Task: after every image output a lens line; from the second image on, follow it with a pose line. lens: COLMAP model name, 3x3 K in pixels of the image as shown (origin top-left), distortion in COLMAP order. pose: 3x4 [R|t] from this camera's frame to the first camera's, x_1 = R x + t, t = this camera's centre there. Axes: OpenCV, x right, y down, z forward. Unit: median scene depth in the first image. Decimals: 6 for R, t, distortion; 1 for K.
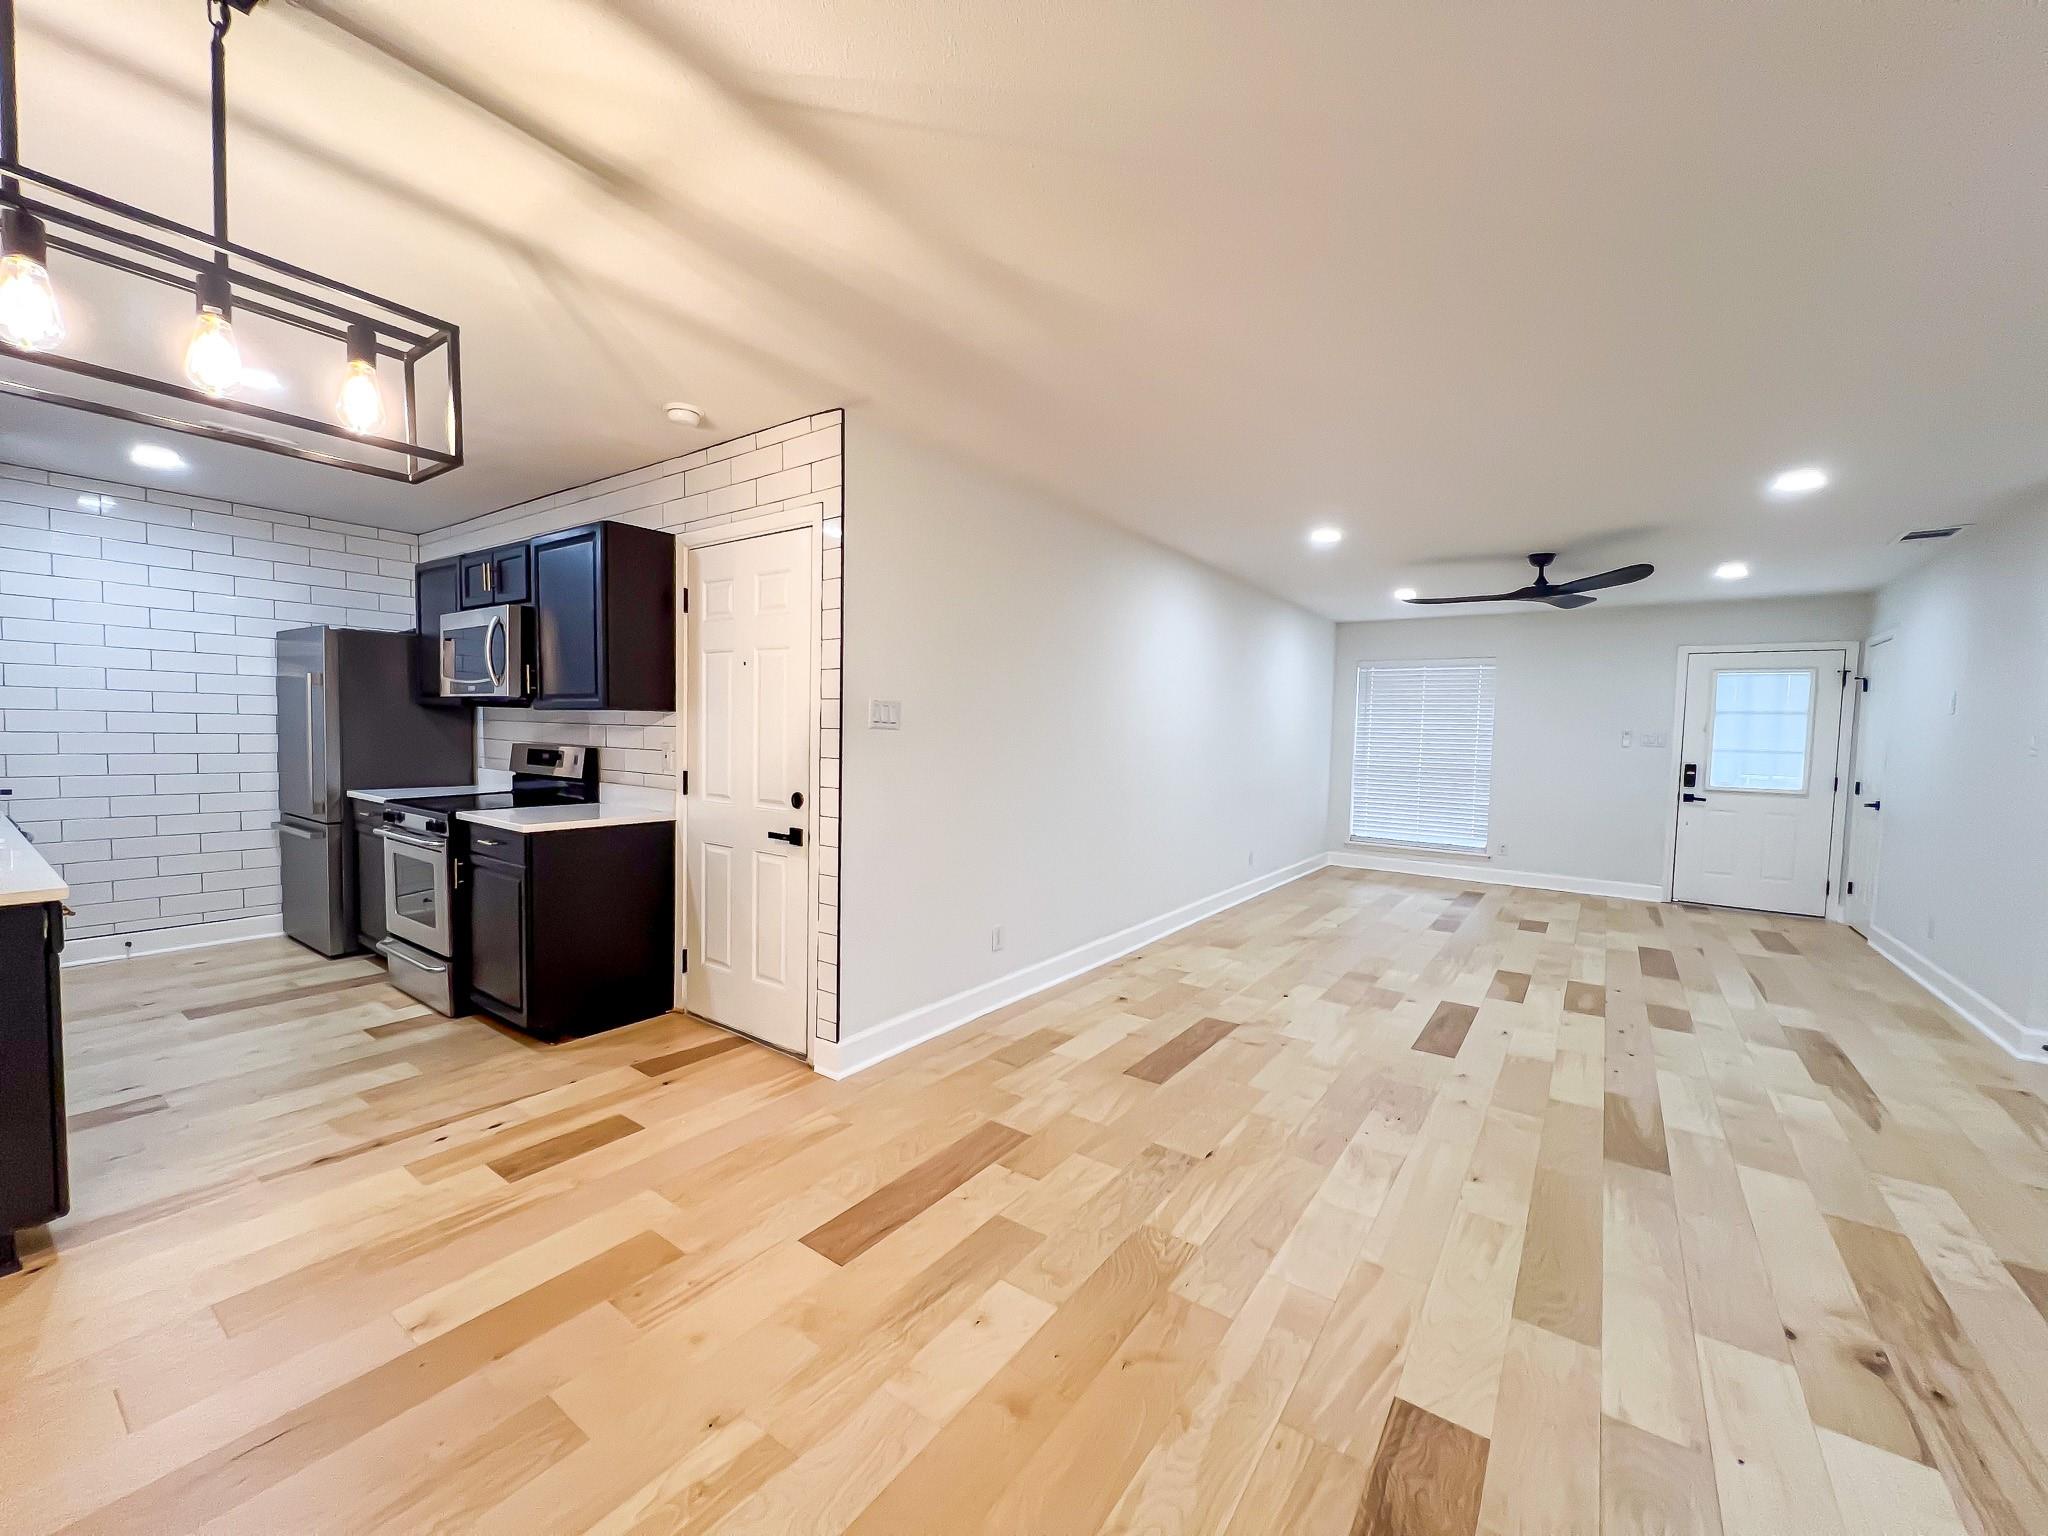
lens RADIAL K [[816.2, 0, 1020.4], [0, 816.2, 770.9], [0, 0, 1]] dist [-0.000909, 0.000322]
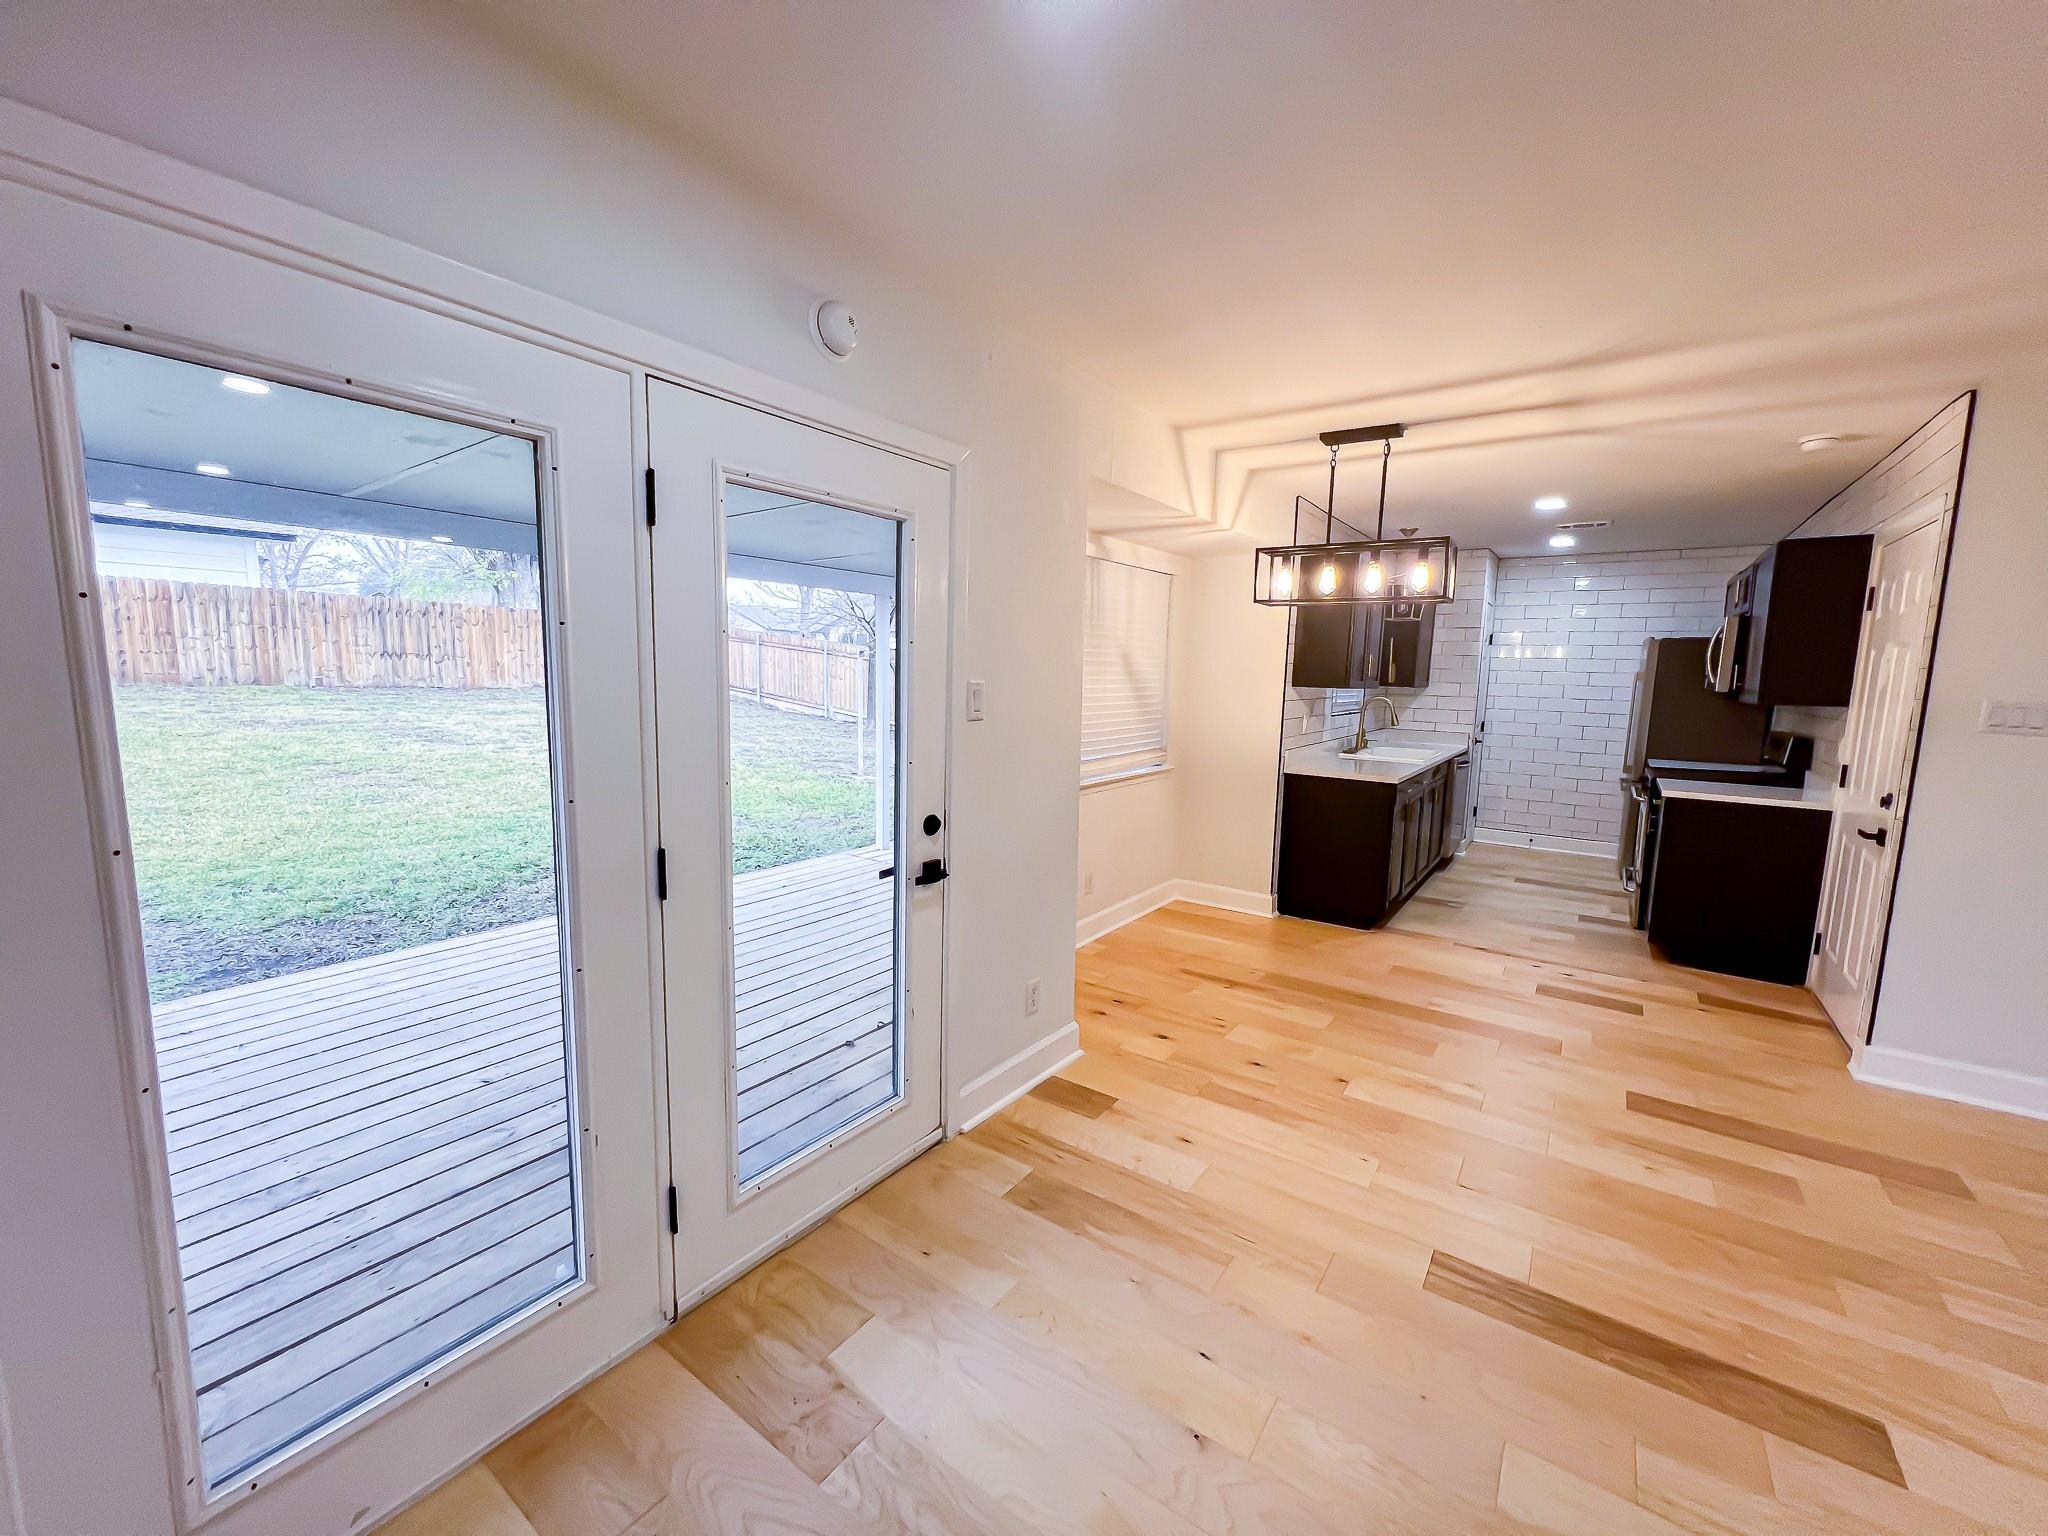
lens RADIAL K [[816.2, 0, 1020.4], [0, 816.2, 770.9], [0, 0, 1]] dist [-0.000909, 0.000322]
pose [[0.000328, 0.102498, -0.994733, 0.699604], [-0.074238, 0.991991, 0.102191, -0.023021], [0.997240, 0.073814, 0.007934, -0.058779]]
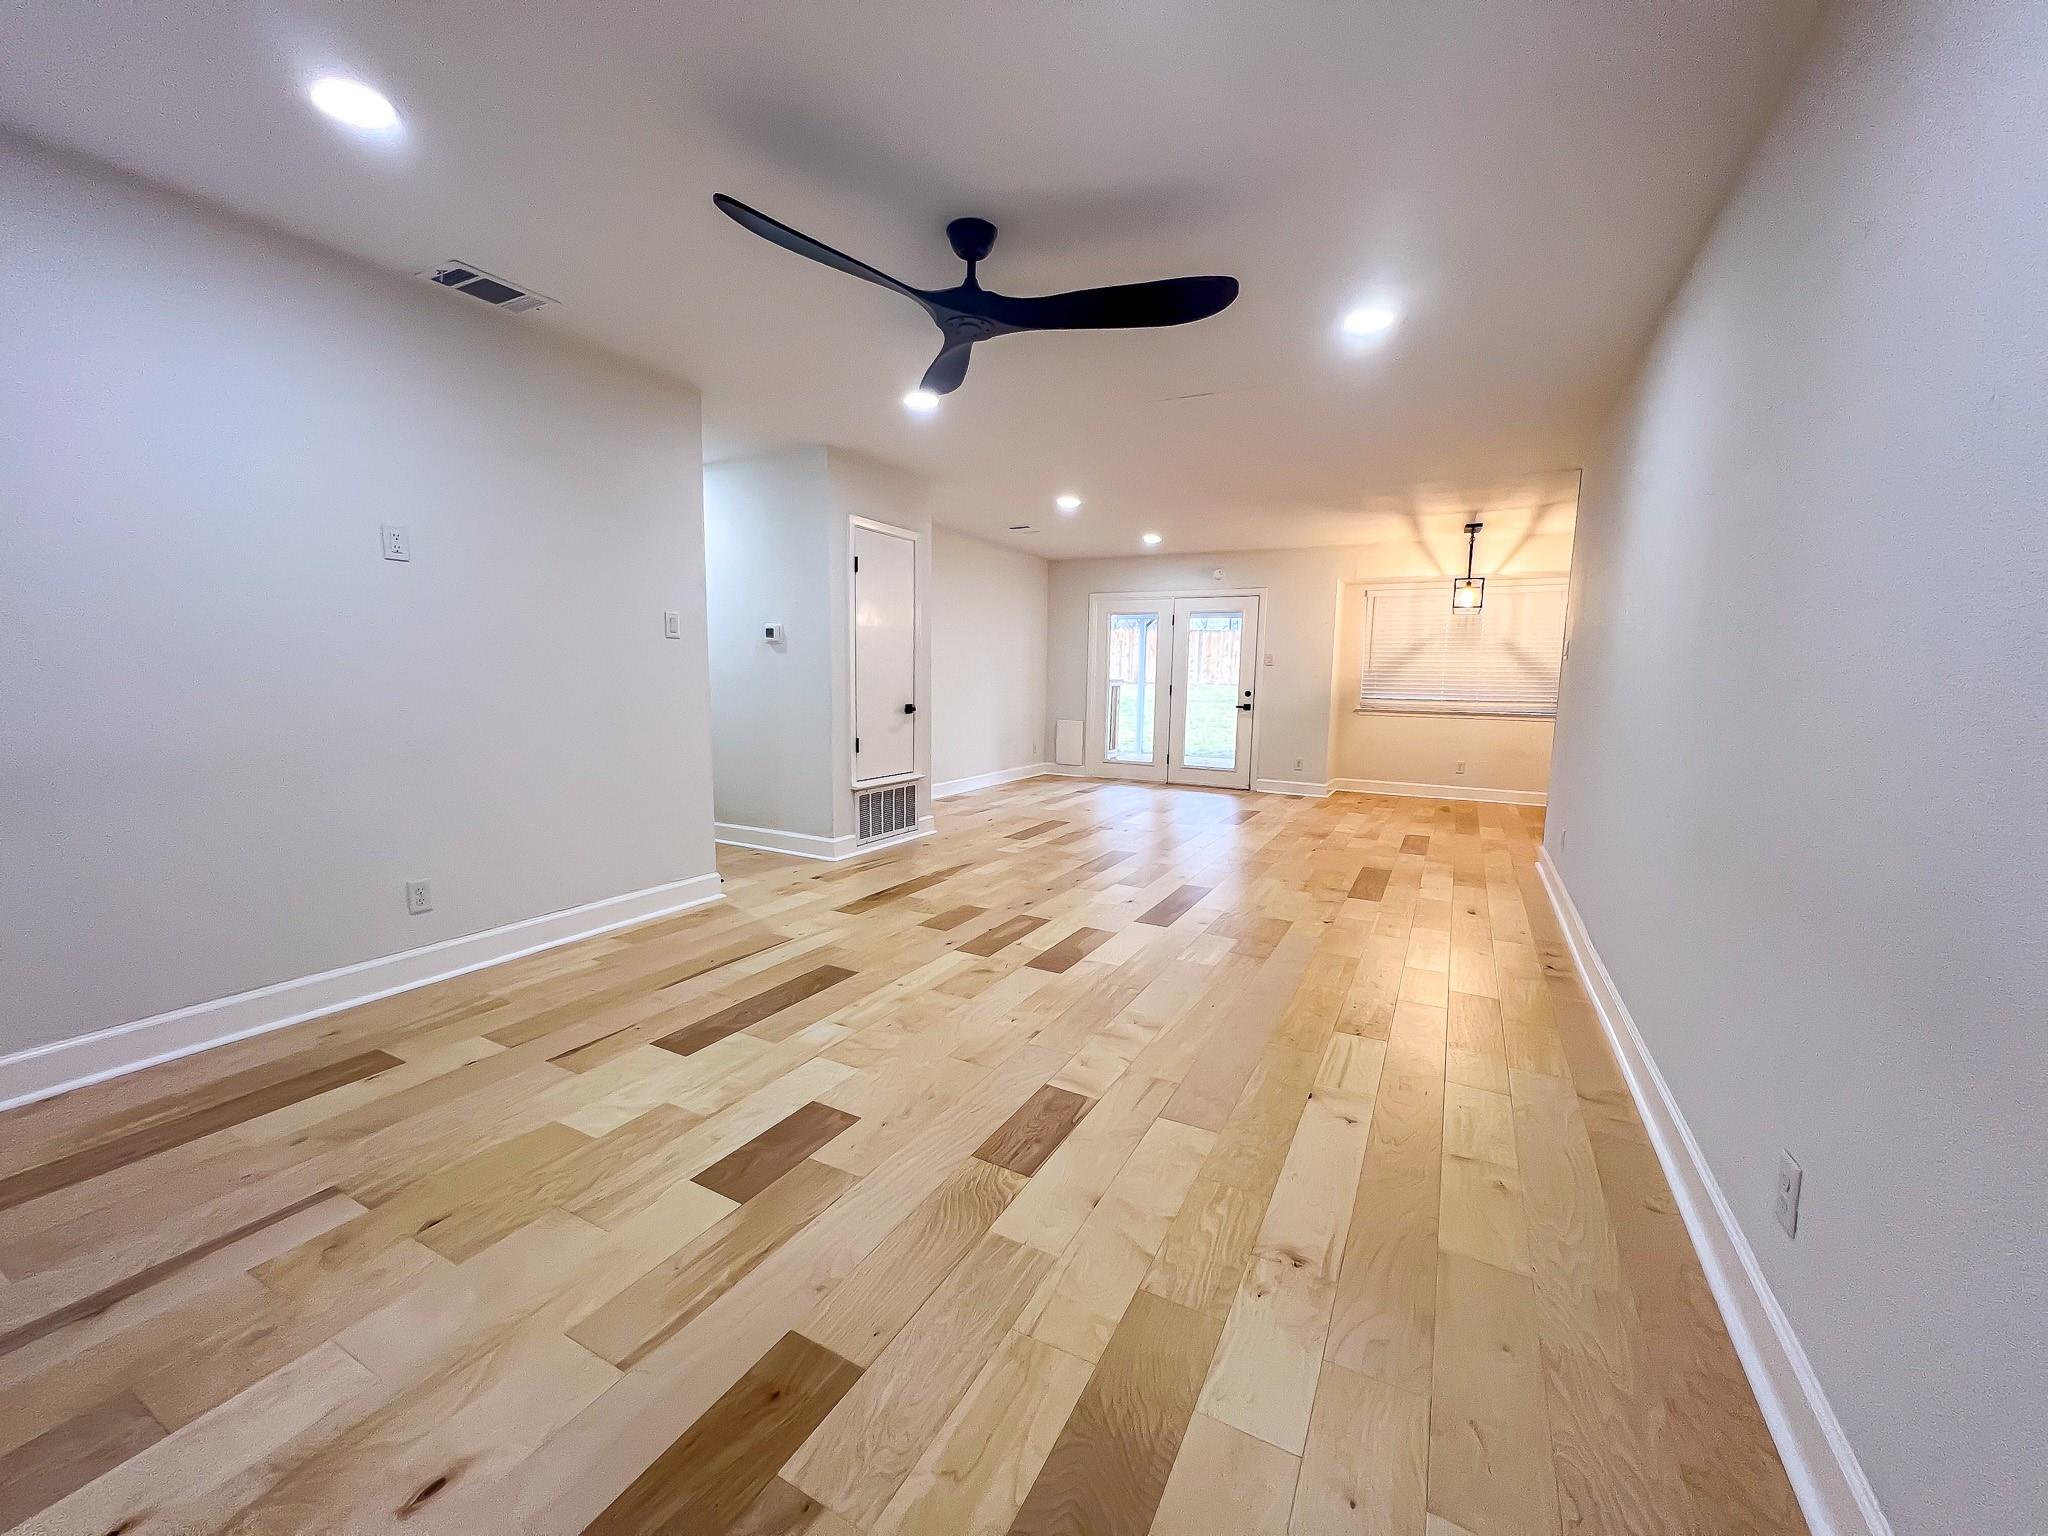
lens RADIAL K [[816.2, 0, 1020.4], [0, 816.2, 770.9], [0, 0, 1]] dist [-0.000909, 0.000322]
pose [[-0.990725, -0.023995, -0.133749, 1.049869], [-0.046281, 0.985022, 0.166103, -0.052402], [0.127760, 0.170752, -0.976996, 2.400948]]
